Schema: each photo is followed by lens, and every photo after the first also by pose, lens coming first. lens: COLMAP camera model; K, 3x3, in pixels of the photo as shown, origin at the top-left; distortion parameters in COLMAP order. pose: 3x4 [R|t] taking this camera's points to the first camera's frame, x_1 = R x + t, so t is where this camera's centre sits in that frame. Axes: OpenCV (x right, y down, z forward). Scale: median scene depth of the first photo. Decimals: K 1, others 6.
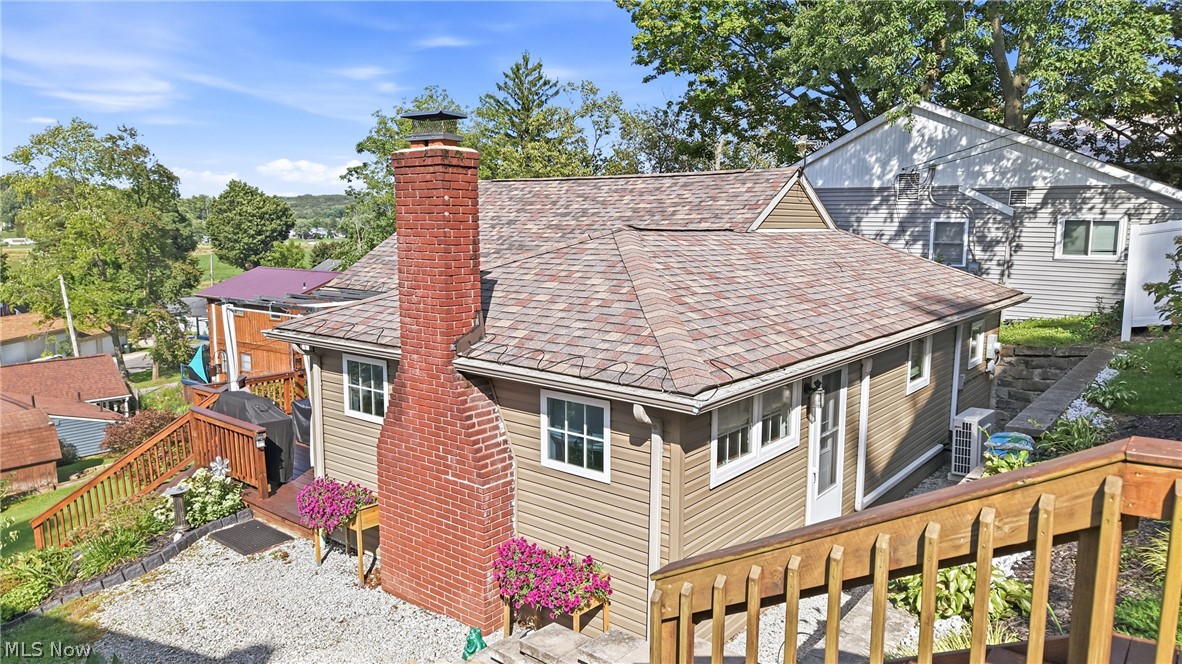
lens RADIAL K [[786.9, 0, 591.0], [0, 786.9, 332.0], [0, 0, 1]] dist [0.027172, 0.000067]
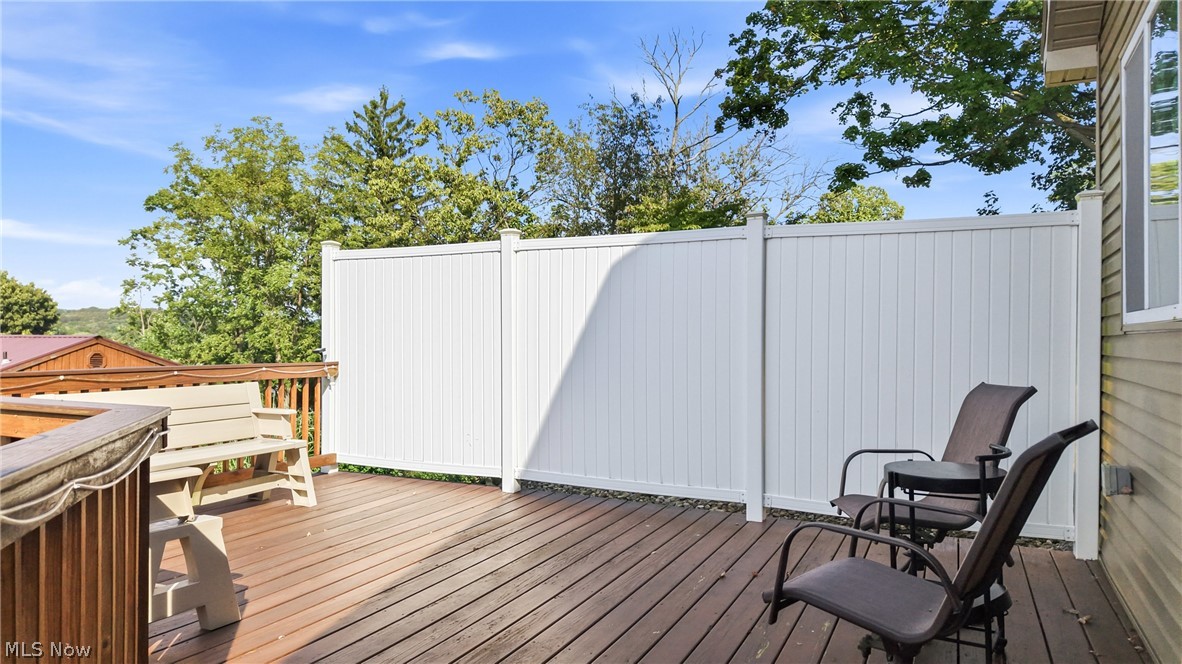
lens RADIAL K [[784.0, 0, 591.0], [0, 784.0, 332.0], [0, 0, 1]] dist [-0.002451, -0.002144]
pose [[0.974791, -0.006316, 0.223032, -0.056498], [0.038498, 0.989368, -0.140247, 0.005967], [-0.219775, 0.145297, 0.964670, 0.228532]]
